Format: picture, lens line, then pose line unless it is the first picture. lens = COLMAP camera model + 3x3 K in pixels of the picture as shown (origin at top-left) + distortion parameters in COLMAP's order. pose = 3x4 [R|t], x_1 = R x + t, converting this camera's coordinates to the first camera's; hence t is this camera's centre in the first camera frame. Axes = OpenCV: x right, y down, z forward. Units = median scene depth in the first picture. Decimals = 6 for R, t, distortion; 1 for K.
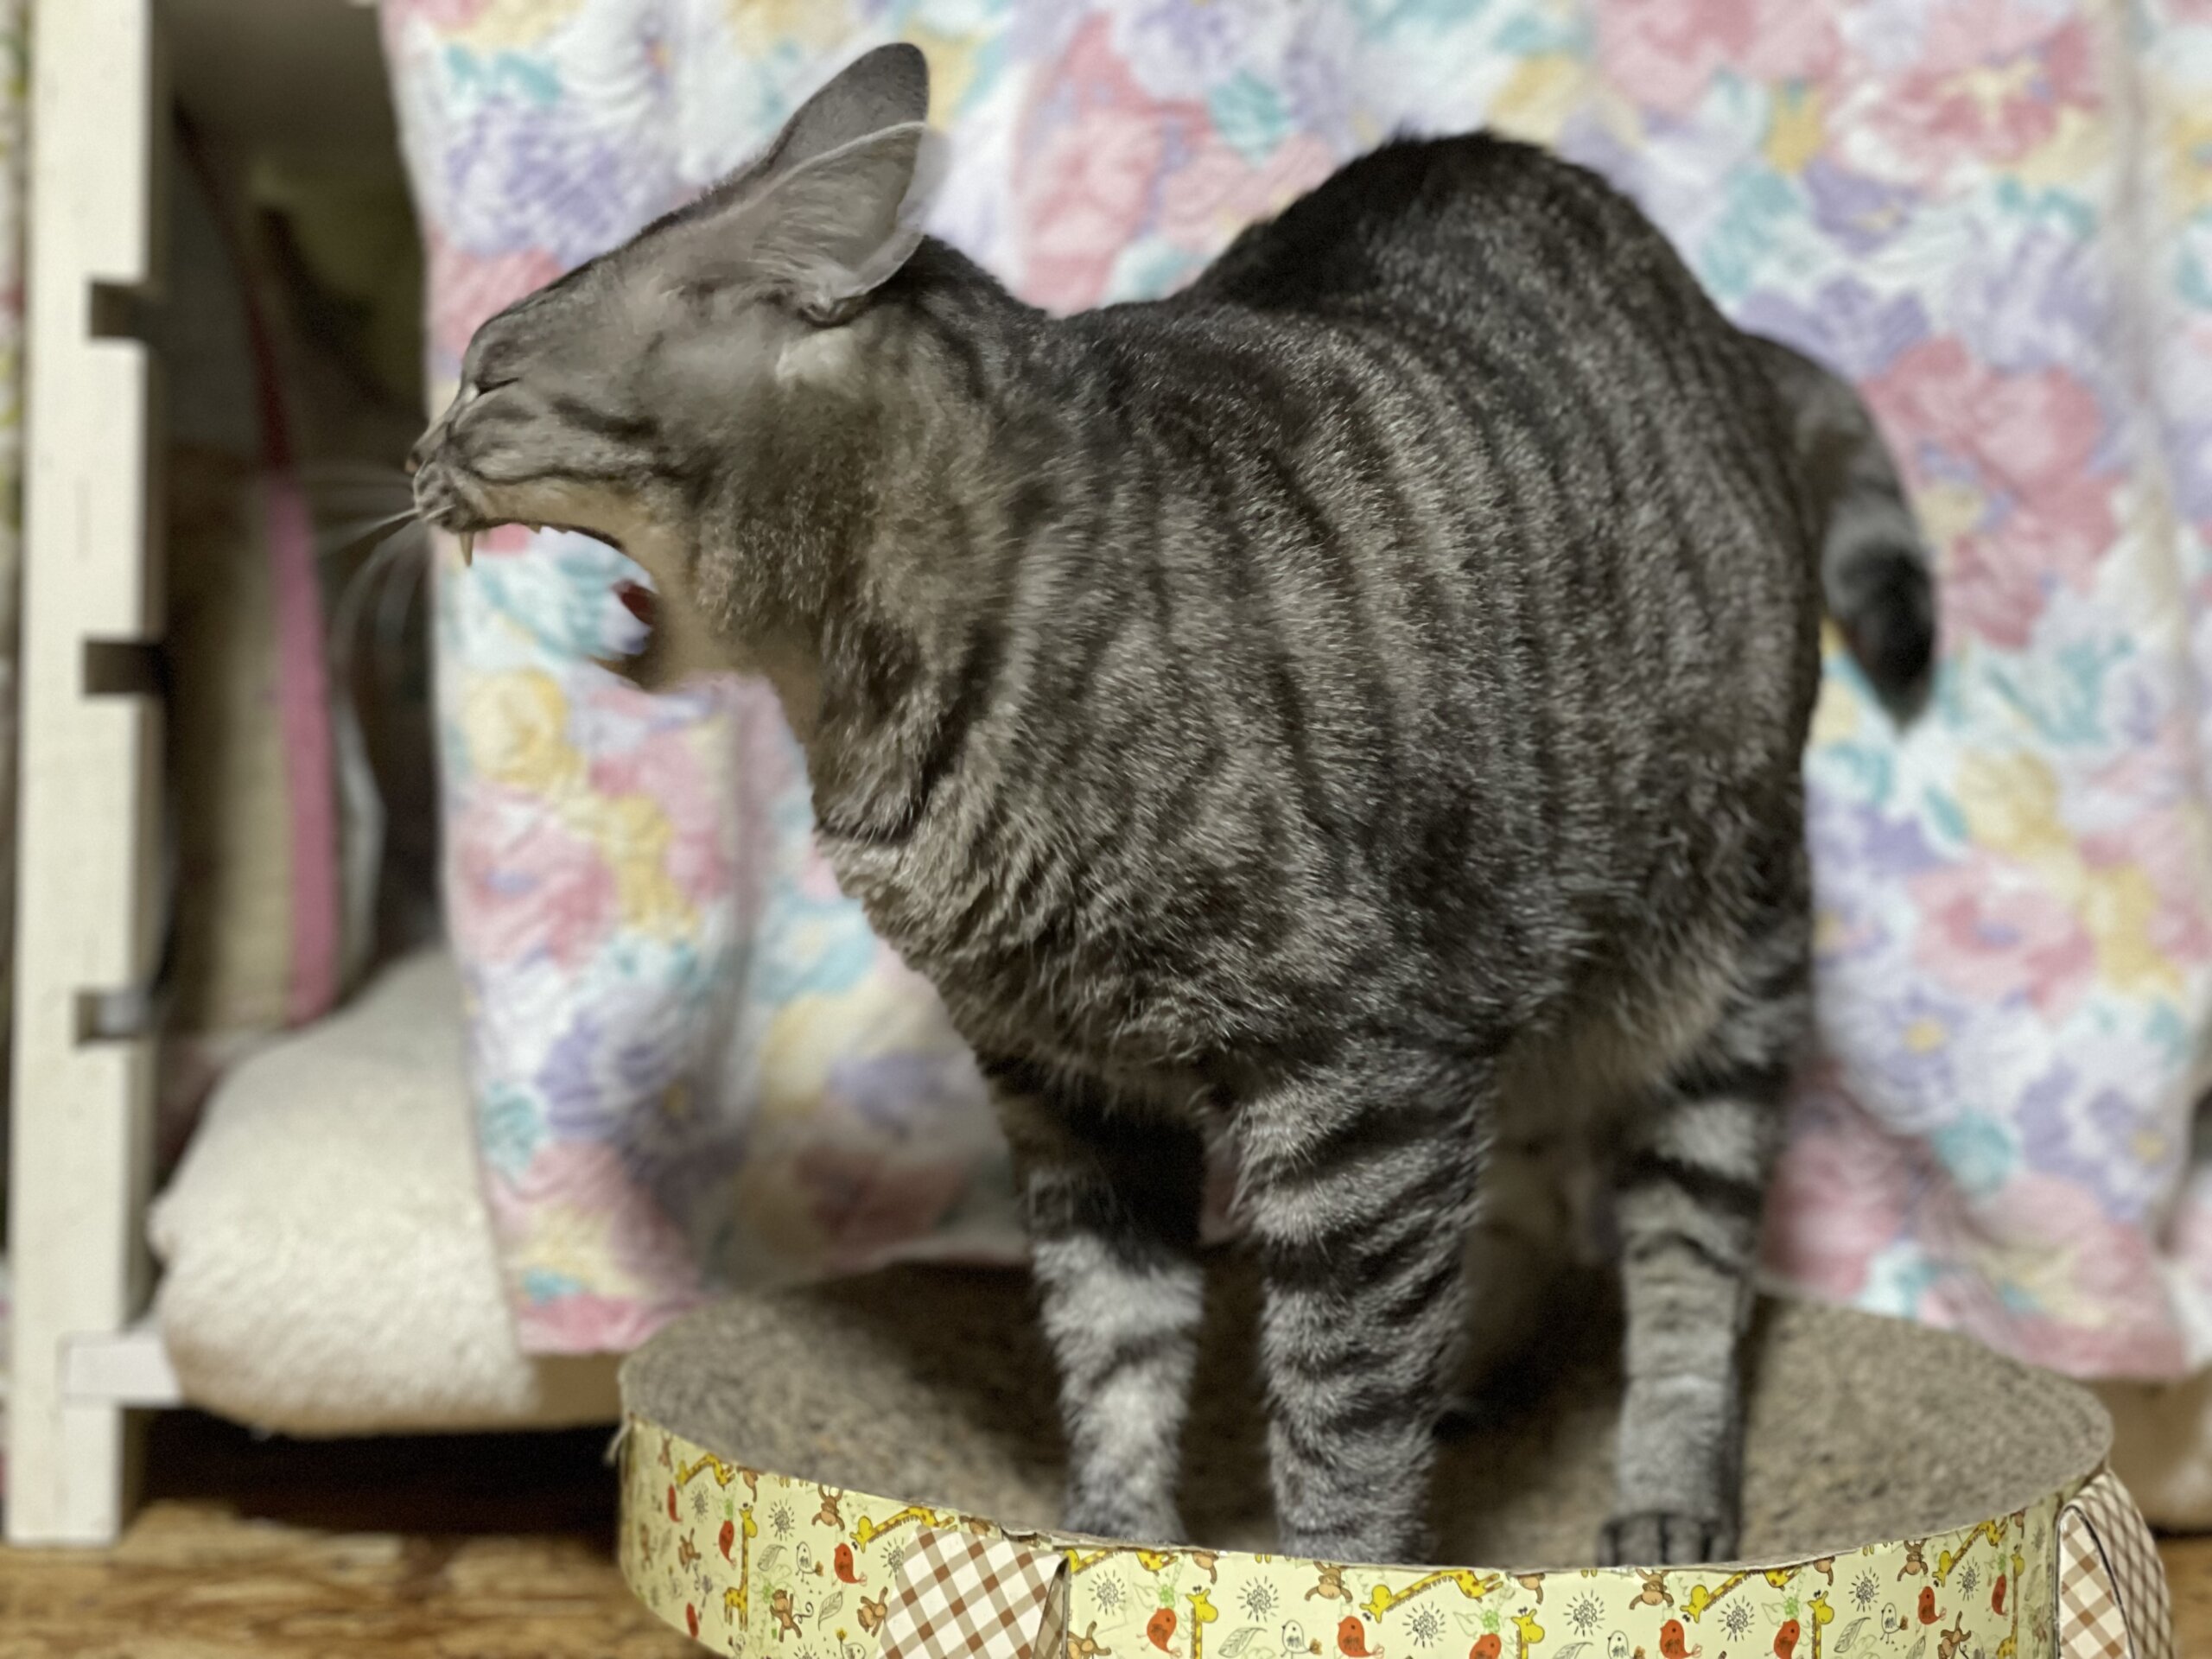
lens RADIAL K [[3336.4, 0, 1106.0], [0, 3336.4, 829.5], [0, 0, 1]] dist [-0.000908, -0.012470]
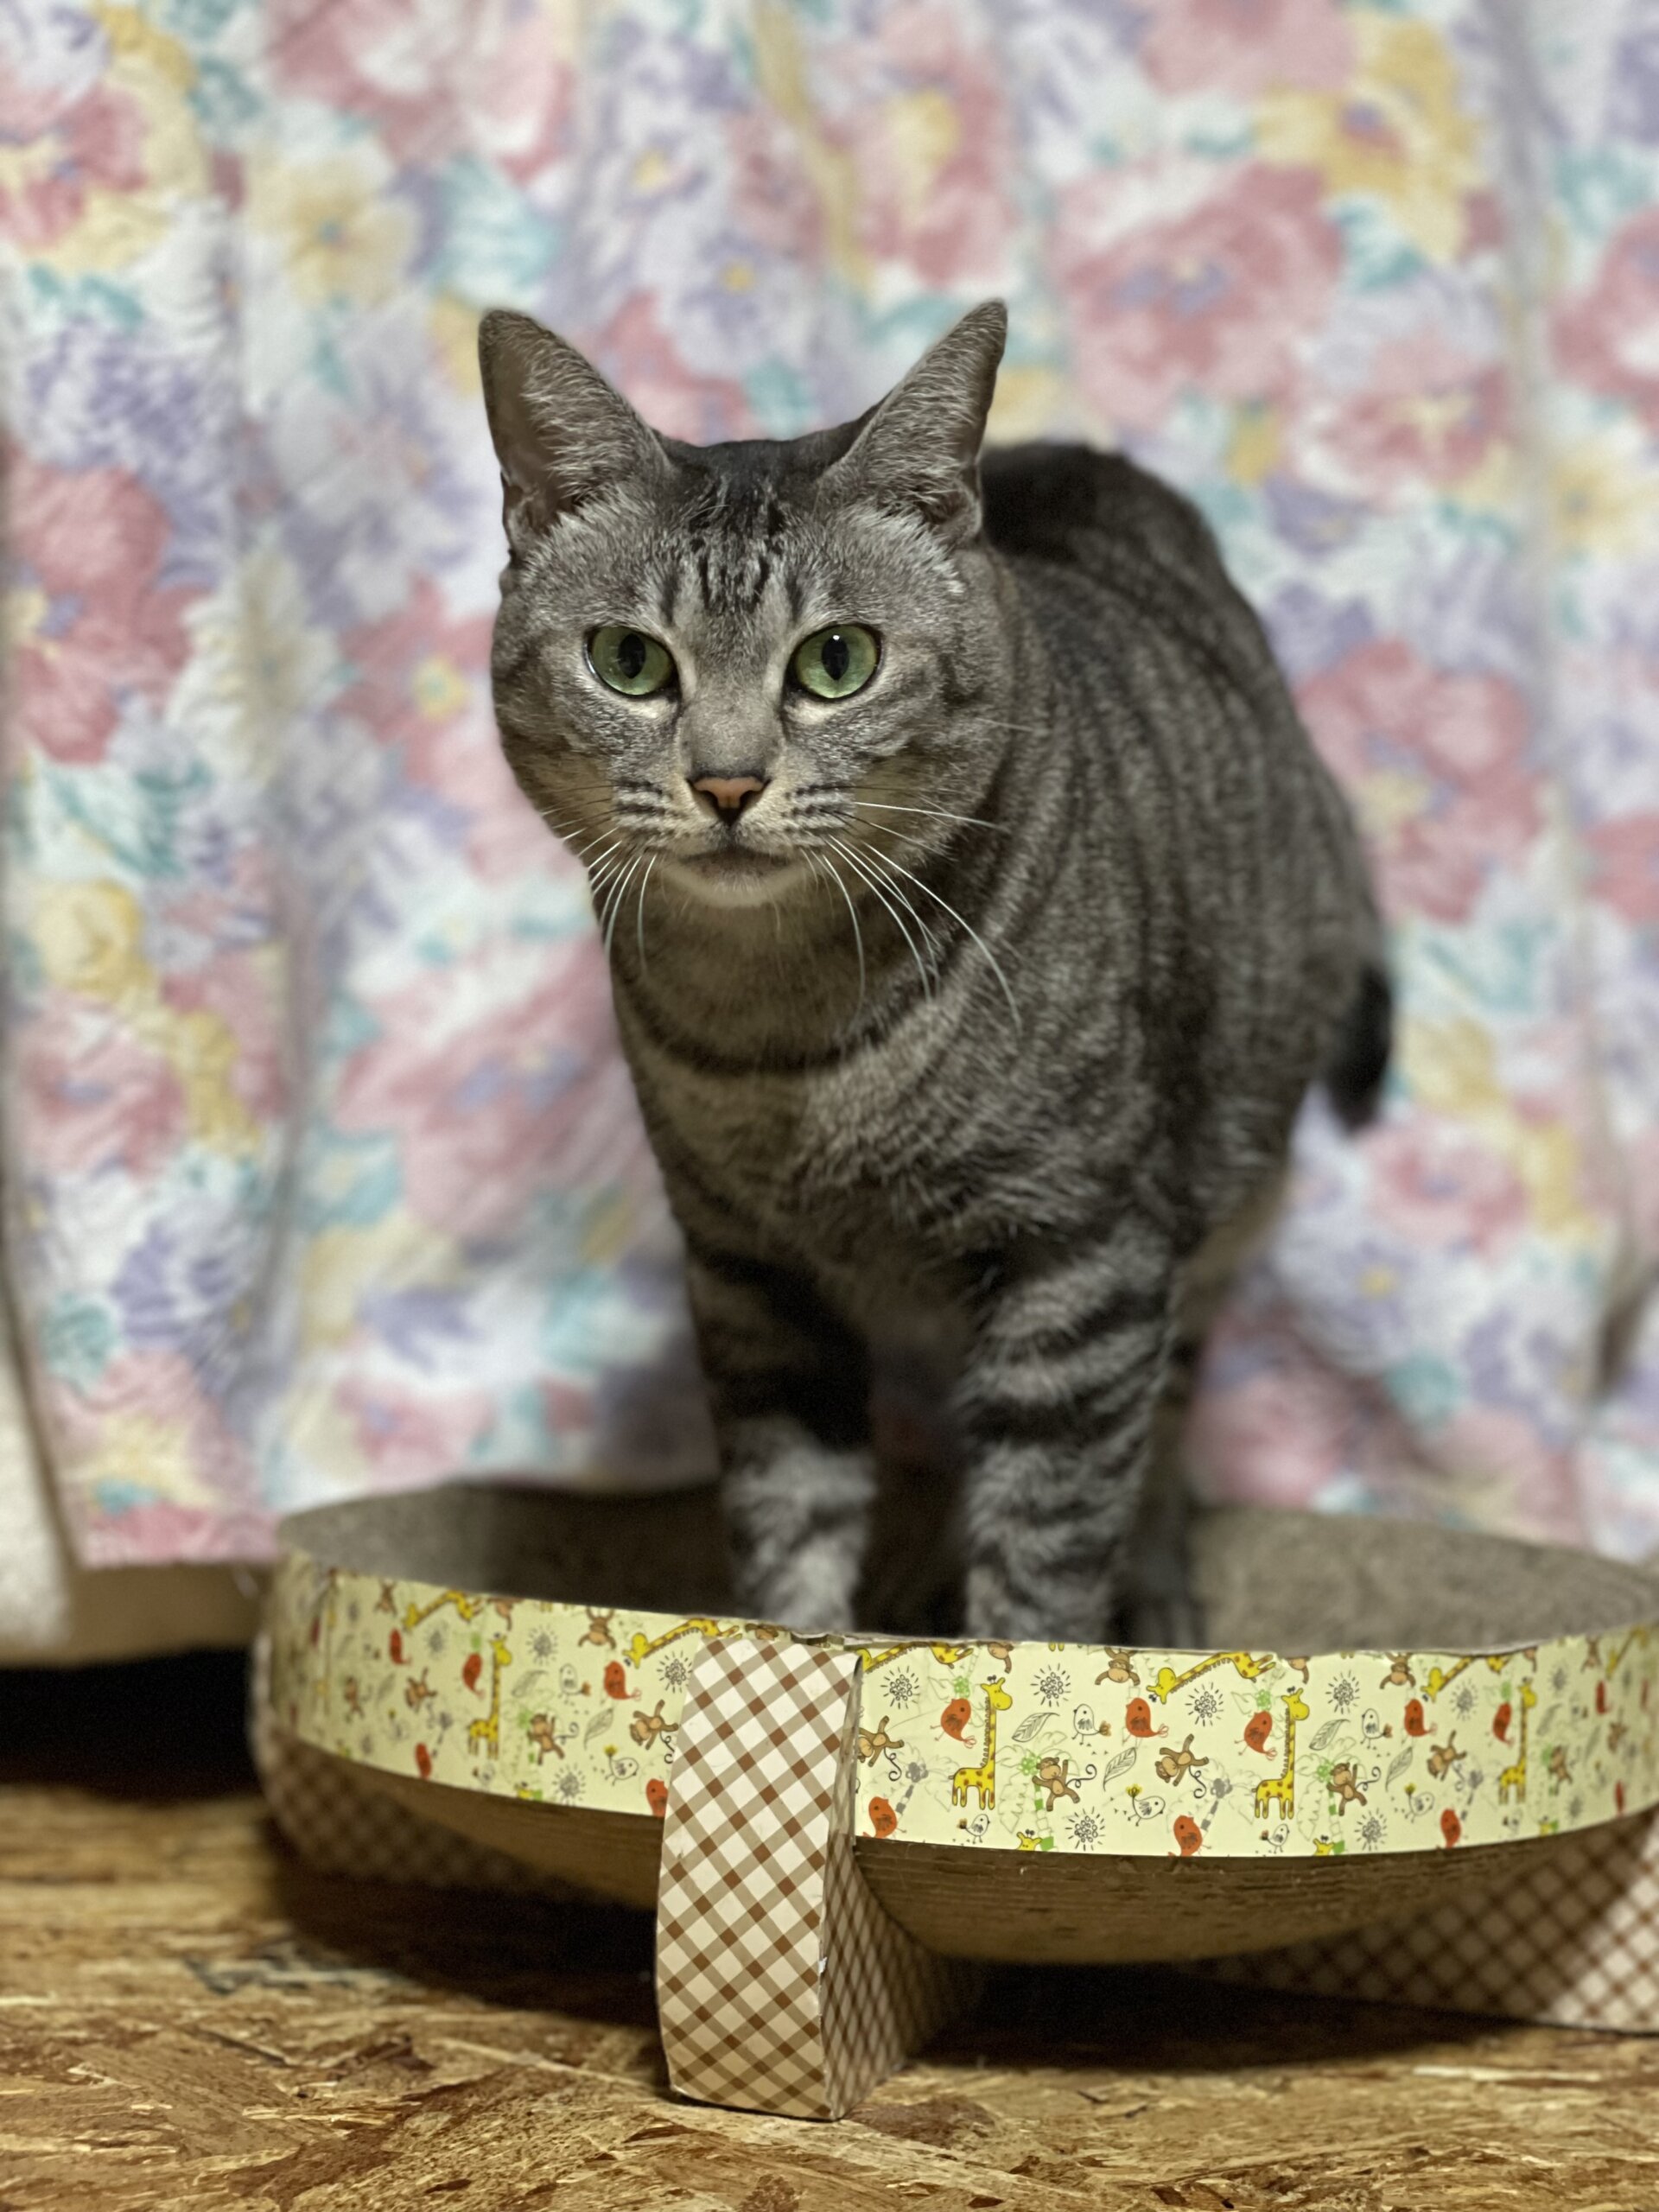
lens RADIAL K [[3377.7, 0, 829.5], [0, 3377.7, 1106.0], [0, 0, 1]] dist [-0.056579, 0.080056]
pose [[0.976778, 0.020339, 0.213286, -0.228061], [-0.008999, 0.998500, -0.054007, 0.093891], [-0.214064, 0.050834, 0.975496, -0.035721]]
